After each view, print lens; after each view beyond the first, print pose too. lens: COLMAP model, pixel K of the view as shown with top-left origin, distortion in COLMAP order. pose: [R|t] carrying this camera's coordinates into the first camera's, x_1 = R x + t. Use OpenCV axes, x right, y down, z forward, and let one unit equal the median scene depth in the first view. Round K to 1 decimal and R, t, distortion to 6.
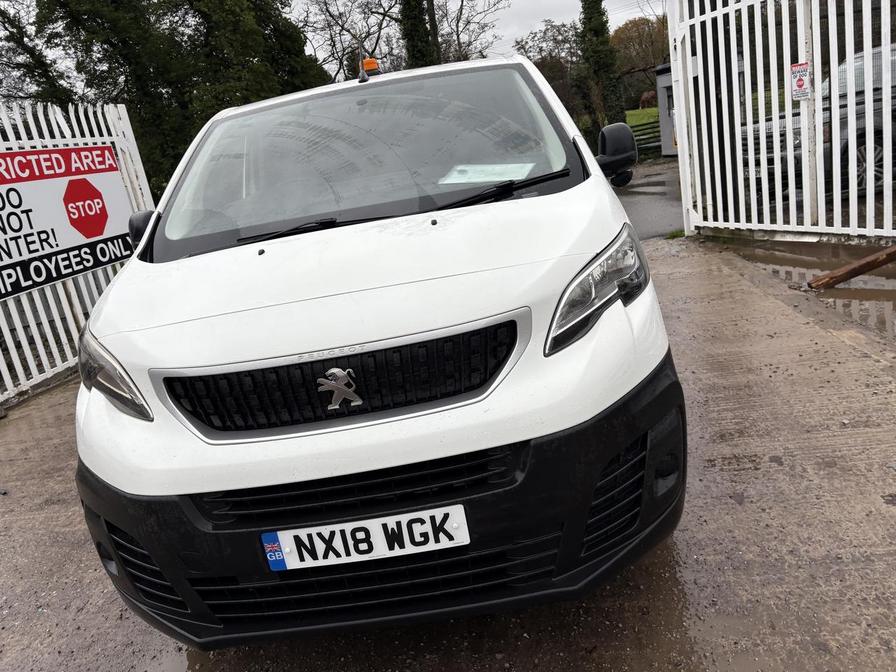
lens RADIAL K [[673.0, 0, 450.9], [0, 673.0, 328.5], [0, 0, 1]] dist [0.068420, -0.087182]
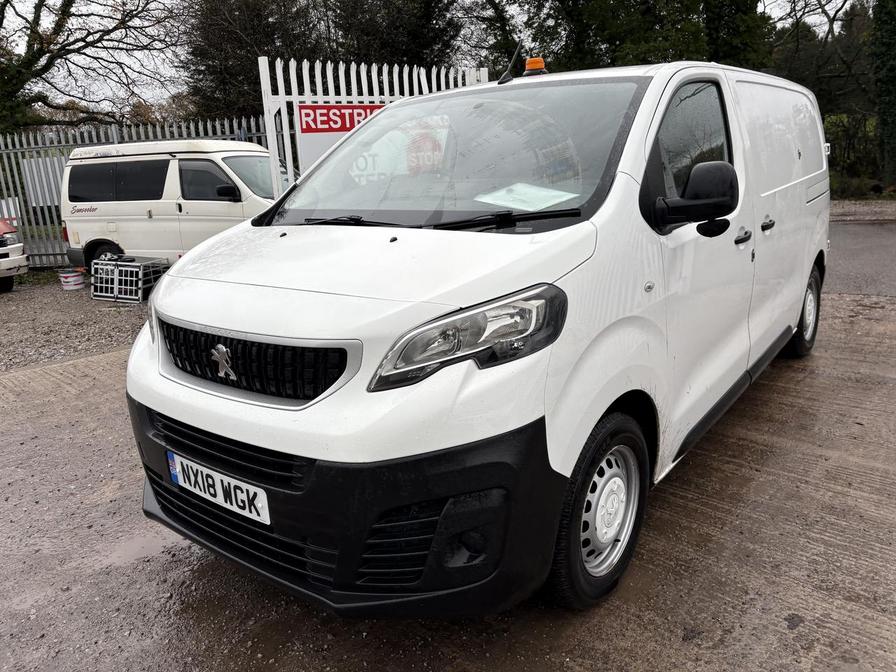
lens RADIAL K [[664.7, 0, 448.0], [0, 664.7, 336.0], [0, 0, 1]] dist [0.036555, -0.003700]
pose [[0.804934, 0.275852, -0.525344, 0.752957], [-0.236069, 0.961159, 0.142988, -0.215823], [0.544382, 0.008922, 0.838790, 0.207846]]
